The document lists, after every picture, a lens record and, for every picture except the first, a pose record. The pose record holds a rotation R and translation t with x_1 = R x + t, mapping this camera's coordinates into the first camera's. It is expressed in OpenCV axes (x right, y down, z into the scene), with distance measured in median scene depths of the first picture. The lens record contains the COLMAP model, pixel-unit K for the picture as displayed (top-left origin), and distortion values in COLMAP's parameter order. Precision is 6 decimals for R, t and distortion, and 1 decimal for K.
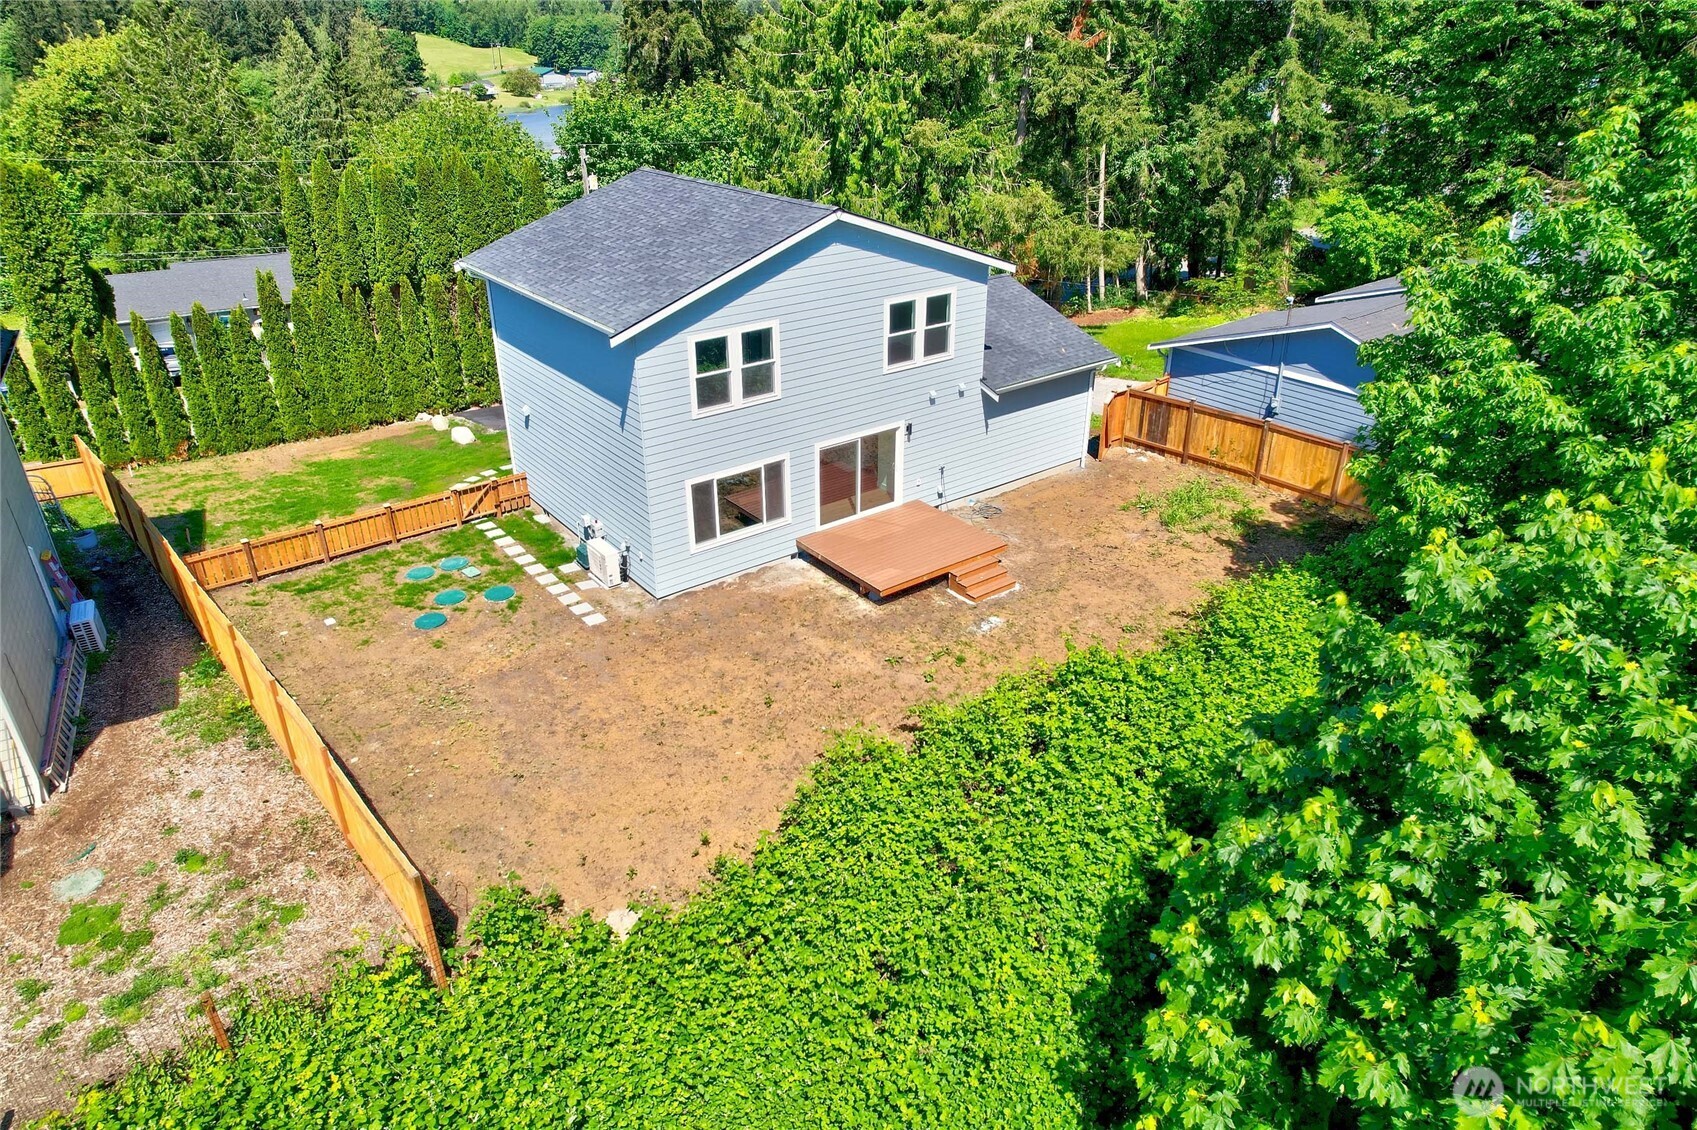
lens RADIAL K [[1088.2, 0, 839.0], [0, 1088.2, 559.2], [0, 0, 1]] dist [-0.051877, 0.066314]
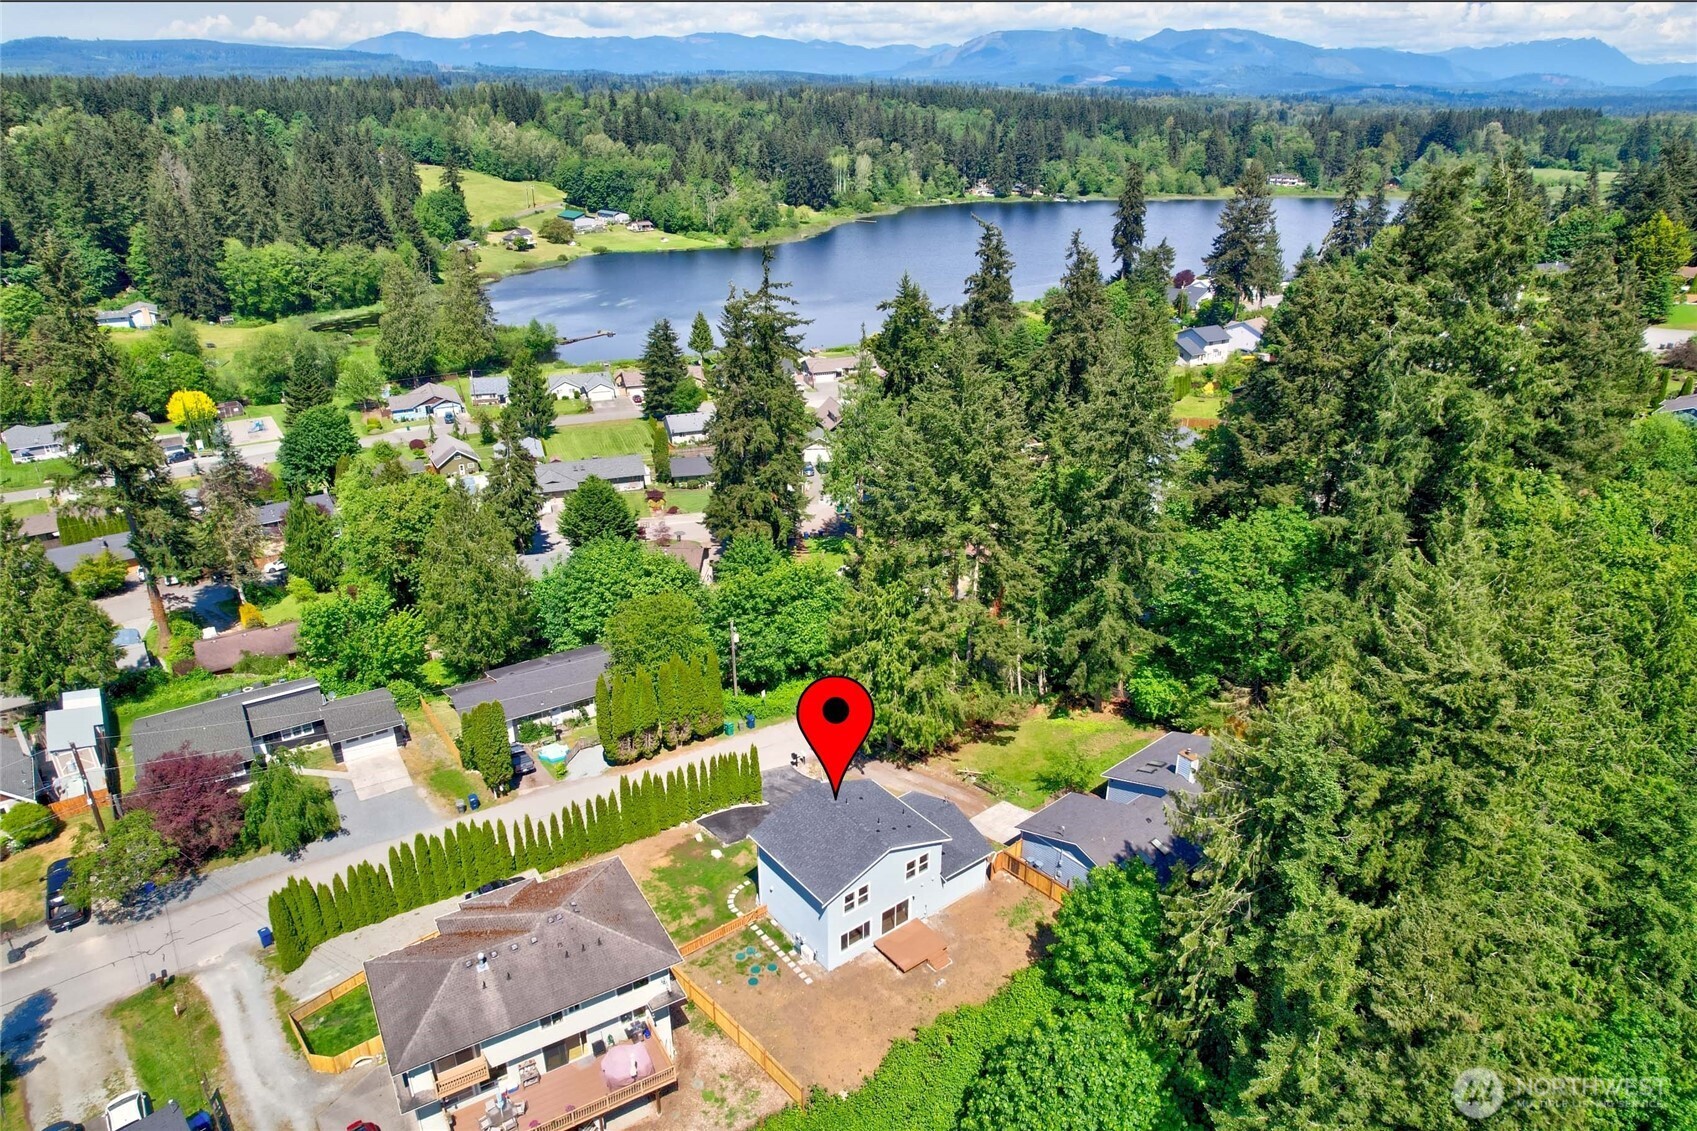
lens RADIAL K [[1093.7, 0, 848.2], [0, 1093.7, 560.9], [0, 0, 1]] dist [-0.075015, 0.067345]
pose [[0.999958, -0.003173, 0.008593, -0.123231], [0.003635, 0.998515, -0.054356, -0.829557], [-0.008408, 0.054385, 0.998485, -1.806252]]
